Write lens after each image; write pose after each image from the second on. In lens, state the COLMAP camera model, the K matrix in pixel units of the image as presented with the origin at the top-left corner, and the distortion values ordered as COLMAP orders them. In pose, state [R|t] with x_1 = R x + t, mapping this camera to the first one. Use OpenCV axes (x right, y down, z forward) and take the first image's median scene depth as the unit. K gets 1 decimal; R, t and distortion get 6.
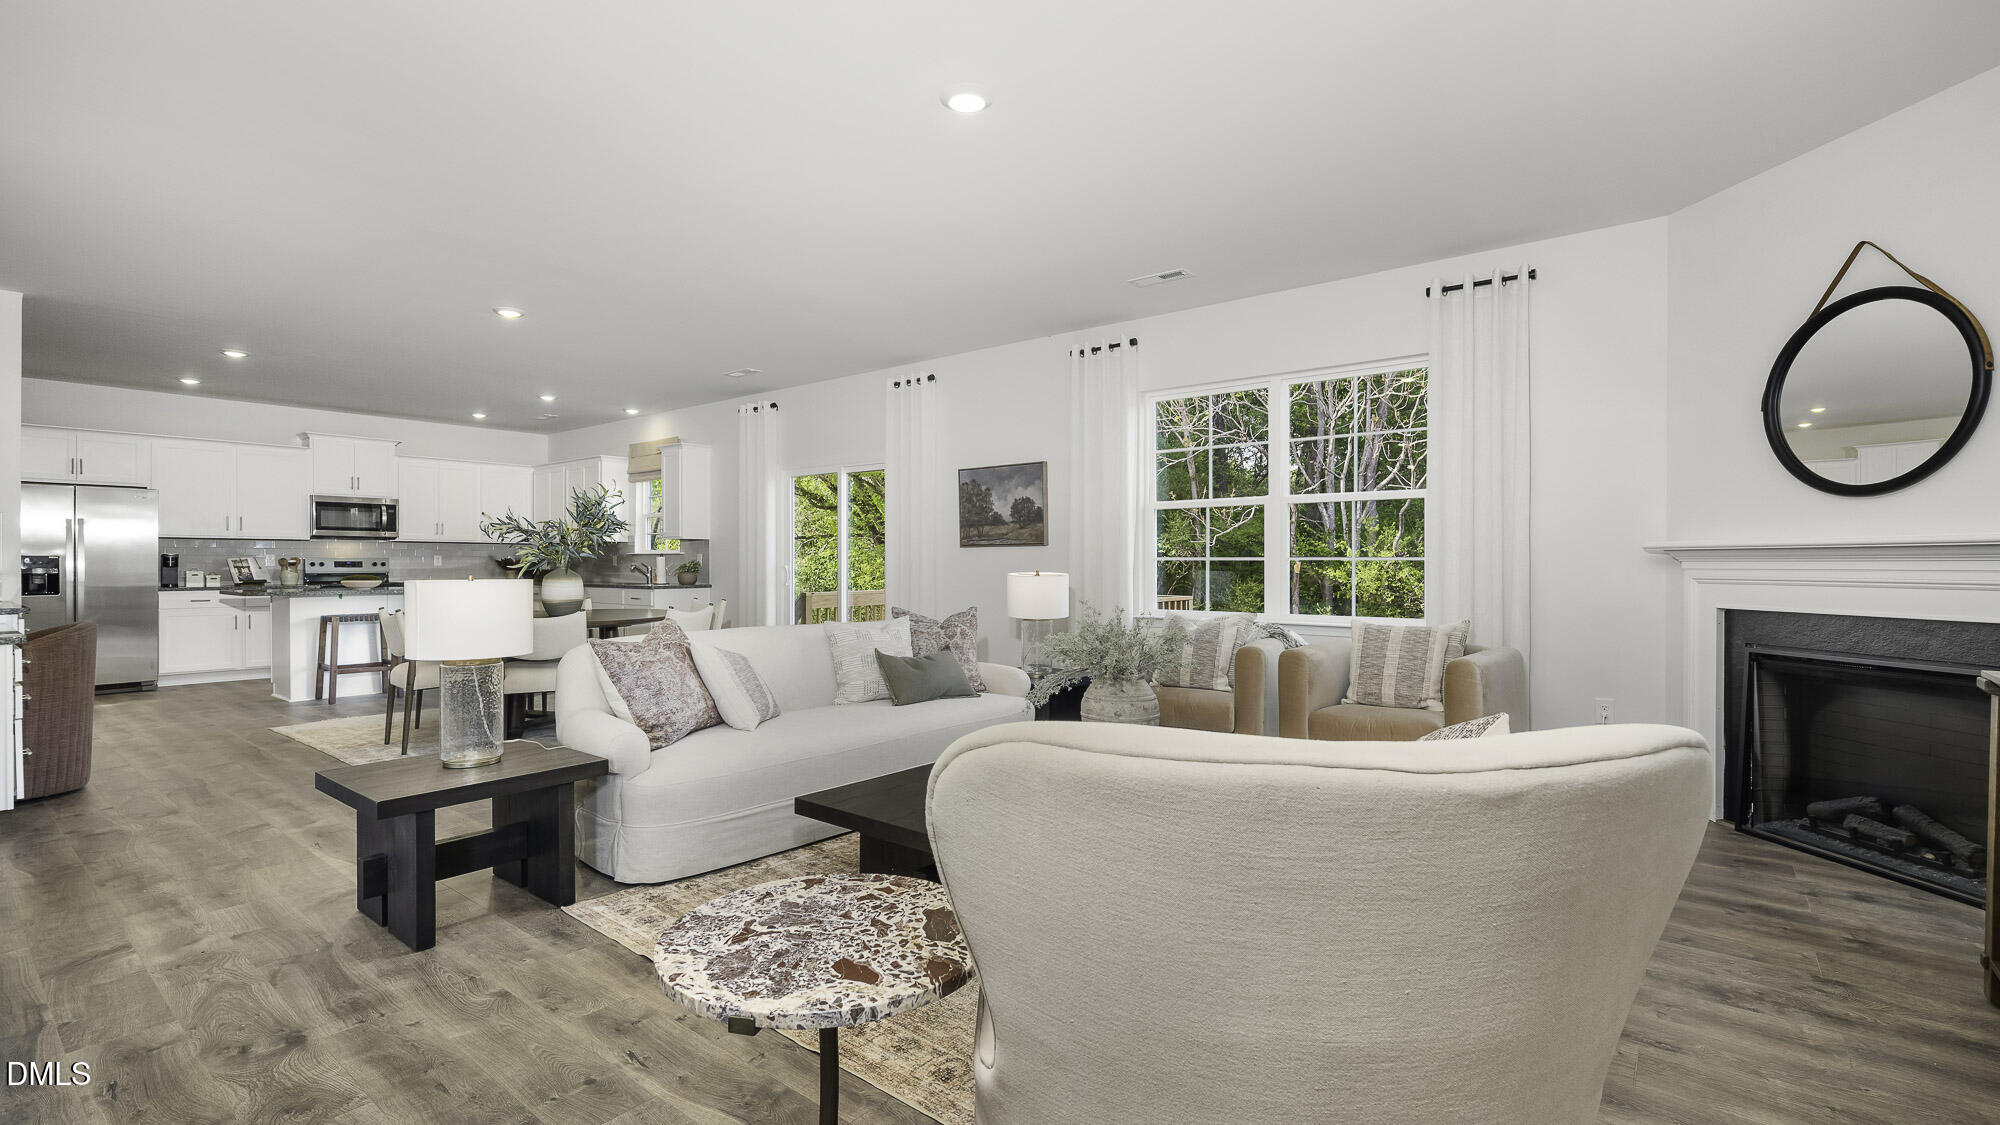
lens RADIAL K [[883.0, 0, 995.4], [0, 883.0, 568.7], [0, 0, 1]] dist [-0.001794, -0.000257]
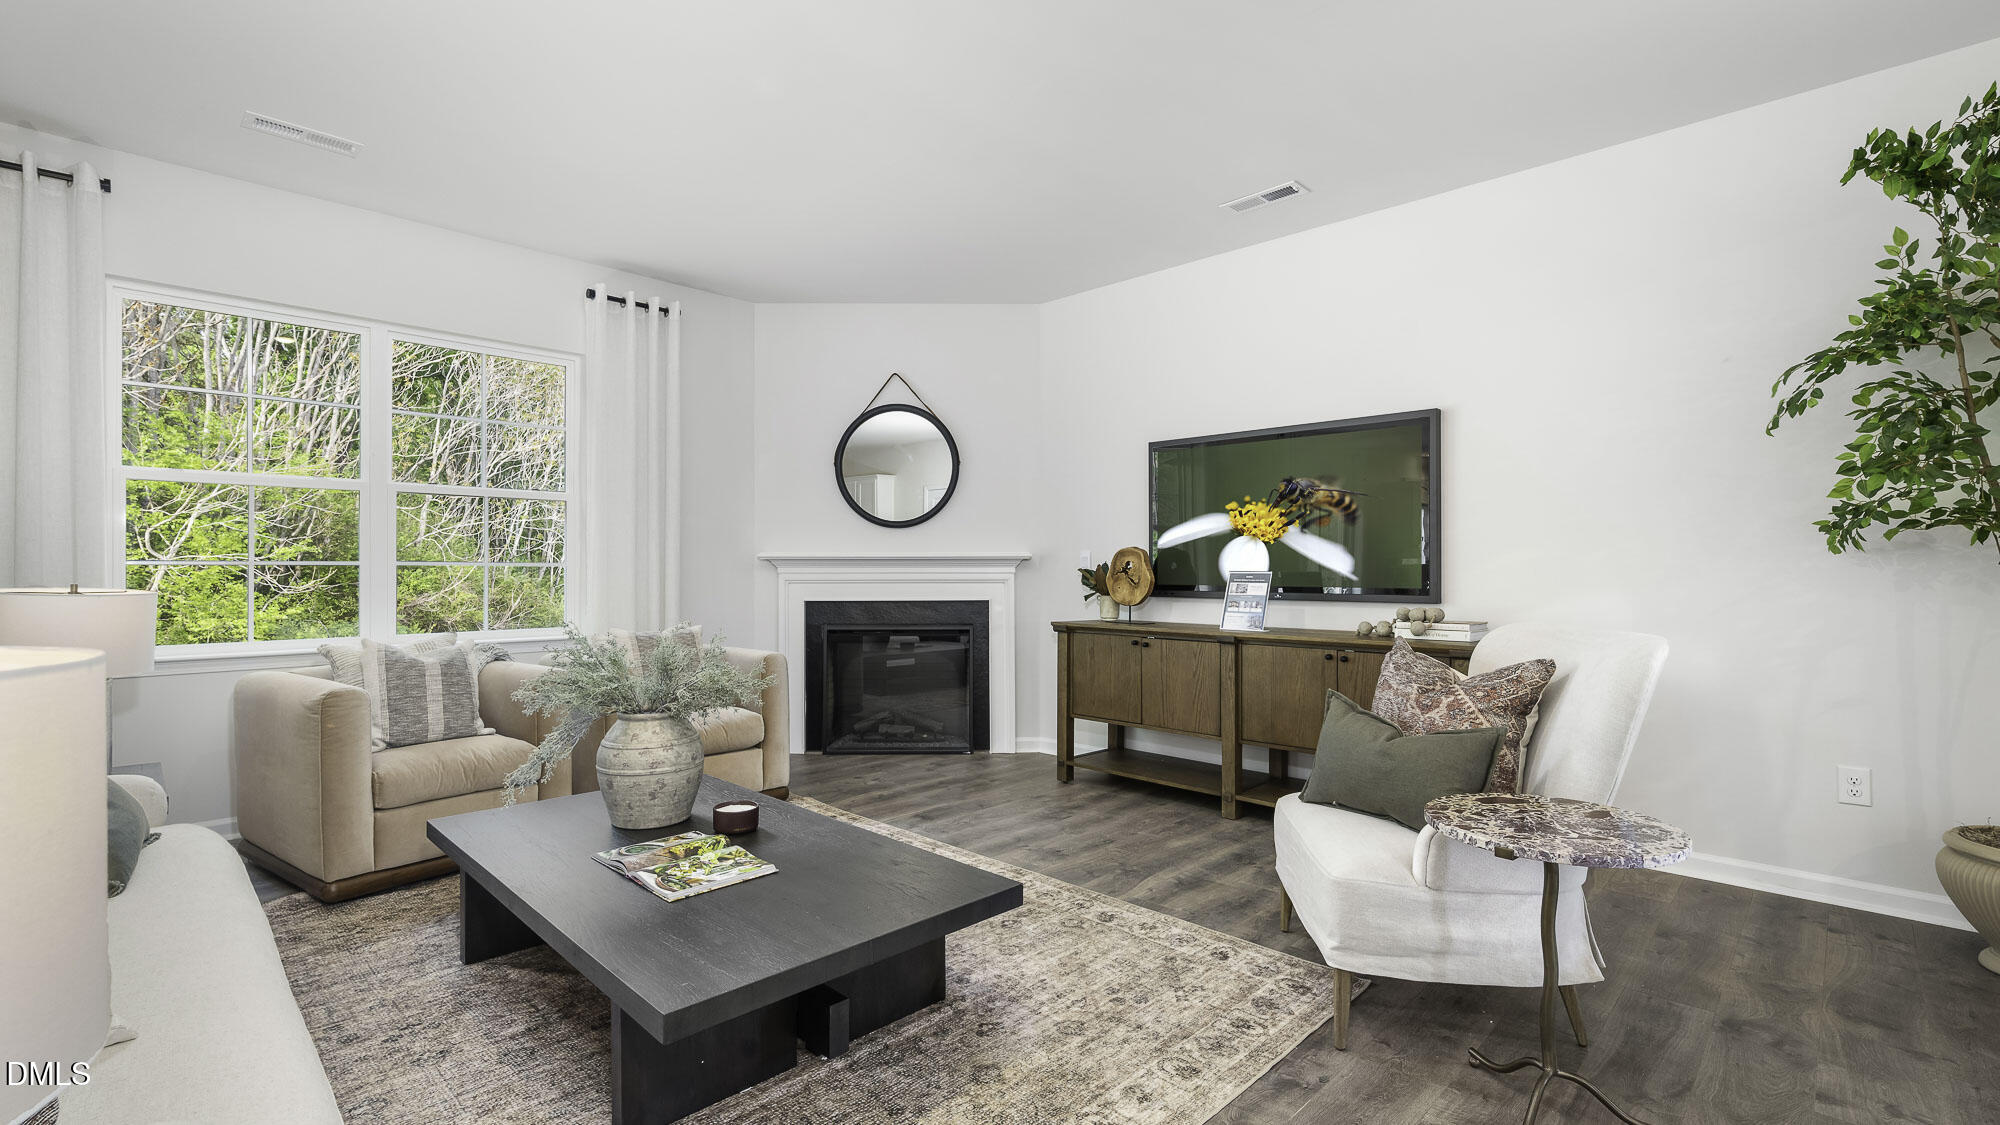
lens RADIAL K [[883.0, 0, 995.4], [0, 883.0, 568.7], [0, 0, 1]] dist [-0.001794, -0.000257]
pose [[0.095598, -0.000864, 0.995420, -0.291317], [0.006946, 0.999976, 0.000201, -0.002363], [-0.995396, 0.006895, 0.095602, 0.298425]]
